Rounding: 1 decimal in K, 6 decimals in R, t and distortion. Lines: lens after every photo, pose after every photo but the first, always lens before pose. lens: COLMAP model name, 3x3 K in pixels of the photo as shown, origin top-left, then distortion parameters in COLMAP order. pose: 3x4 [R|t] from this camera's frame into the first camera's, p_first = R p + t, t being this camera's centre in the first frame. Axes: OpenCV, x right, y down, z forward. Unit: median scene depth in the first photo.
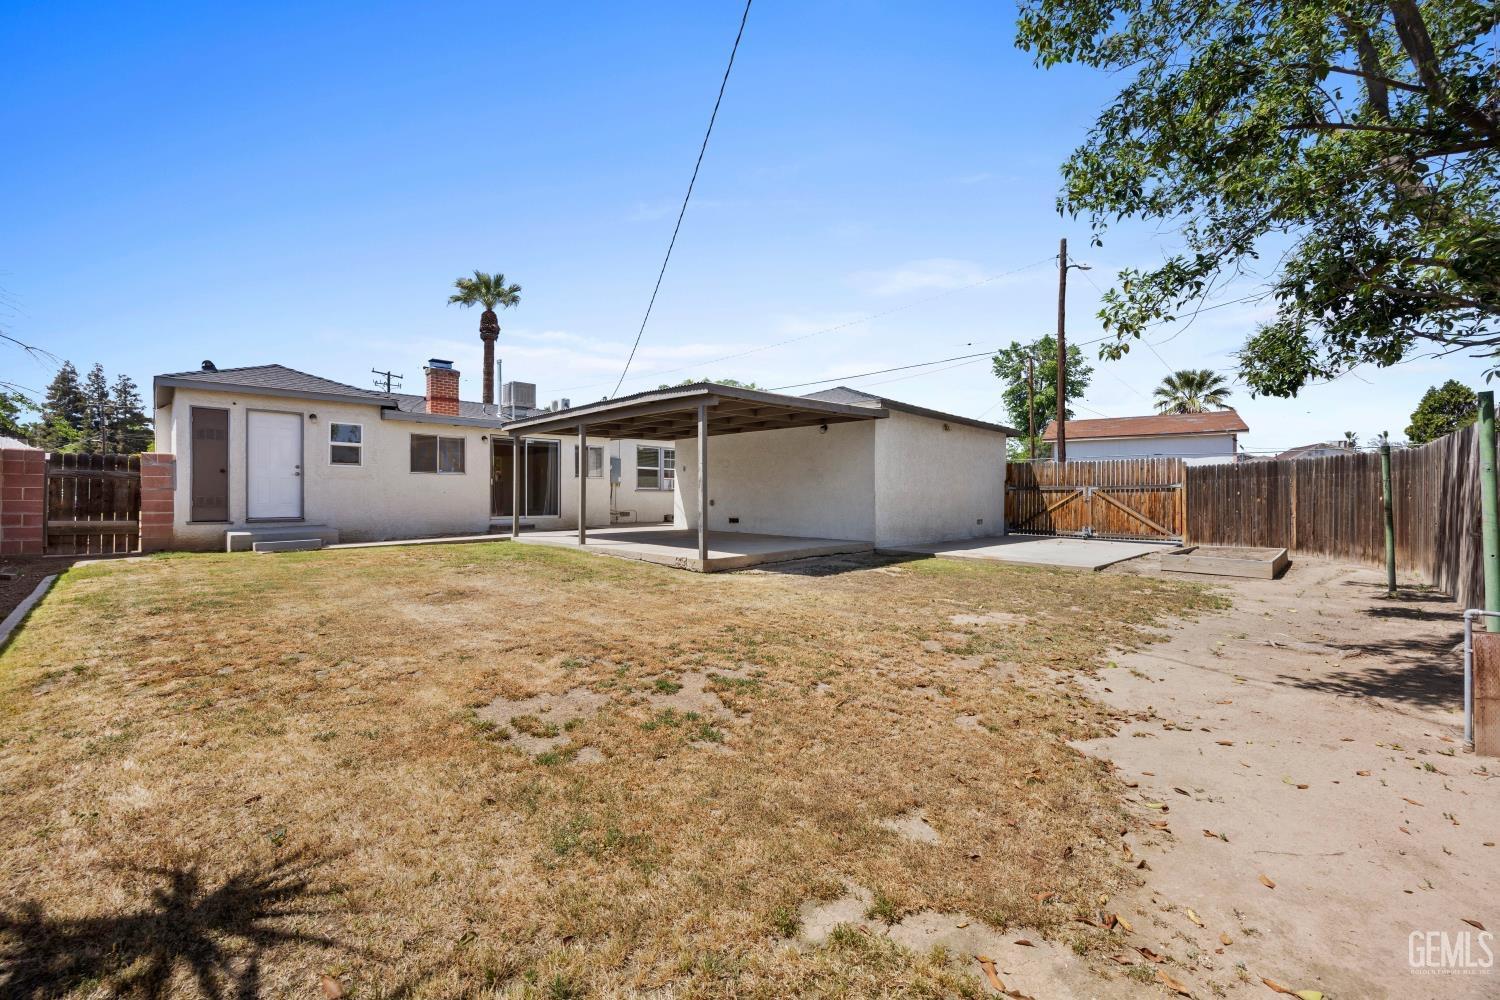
lens RADIAL K [[586.7, 0, 752.5], [0, 586.7, 503.1], [0, 0, 1]] dist [0.003155, -0.000337]
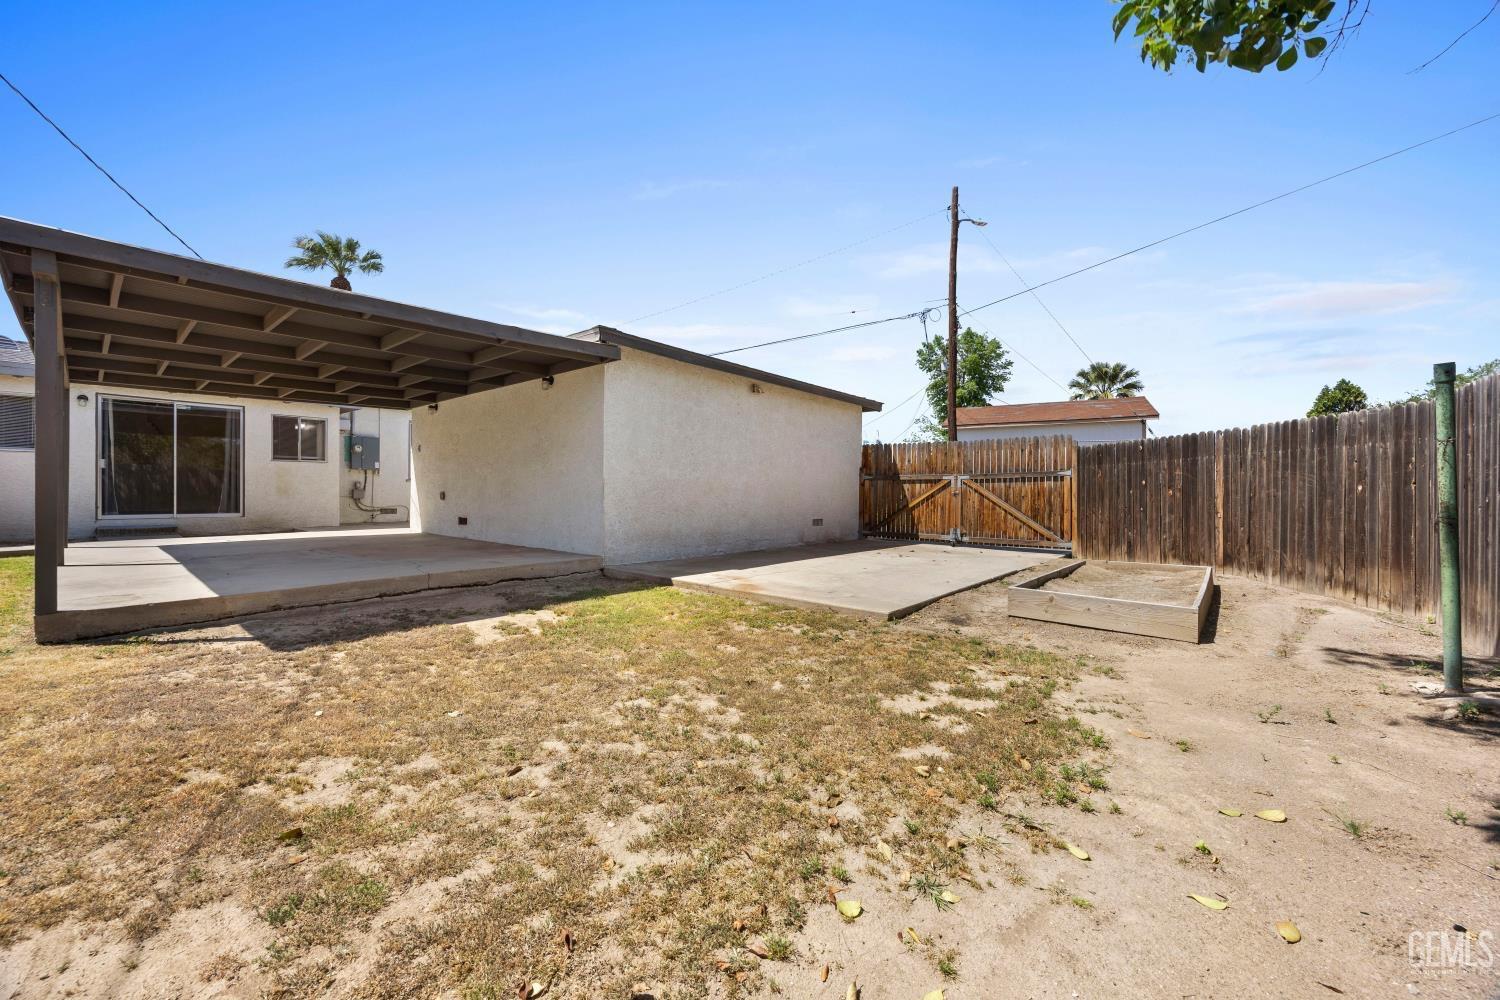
lens RADIAL K [[570.2, 0, 750.0], [0, 570.2, 500.0], [0, 0, 1]] dist [-0.005960, 0.000801]
pose [[0.997070, 0.001107, 0.076490, 0.270770], [-0.001310, 0.999996, 0.002602, 0.002429], [-0.076487, -0.002695, 0.997067, 0.317729]]
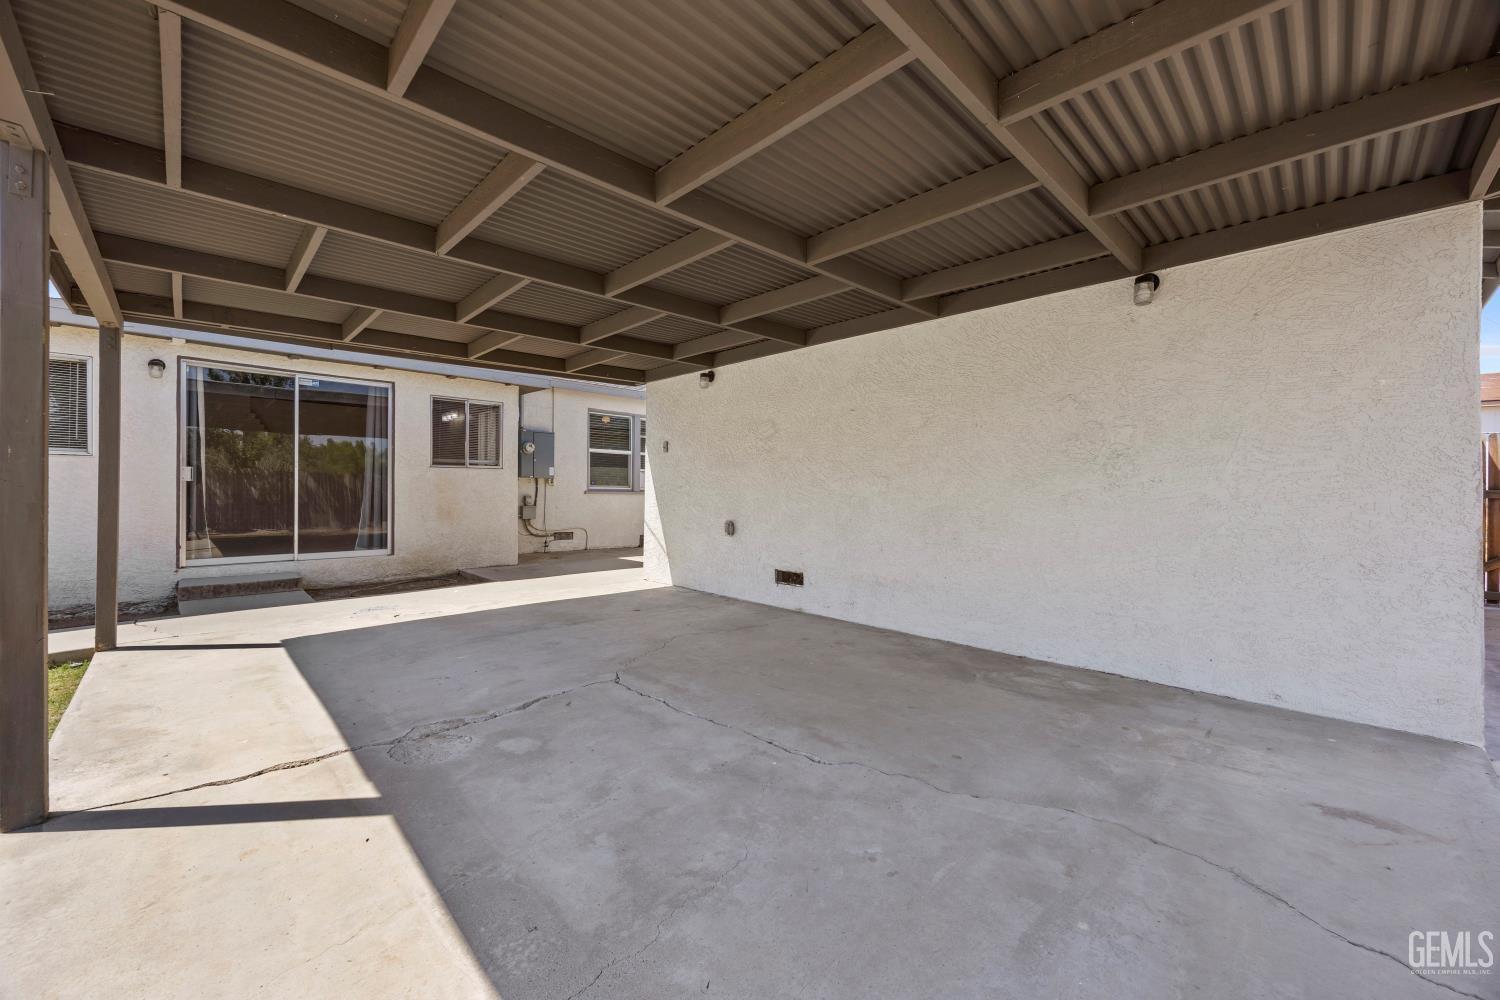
lens RADIAL K [[570.2, 0, 750.0], [0, 570.2, 500.0], [0, 0, 1]] dist [-0.005960, 0.000801]
pose [[0.999967, 0.004247, -0.006878, -0.058523], [-0.004213, 0.999979, 0.004933, -0.024490], [0.006899, -0.004904, 0.999964, 0.664339]]
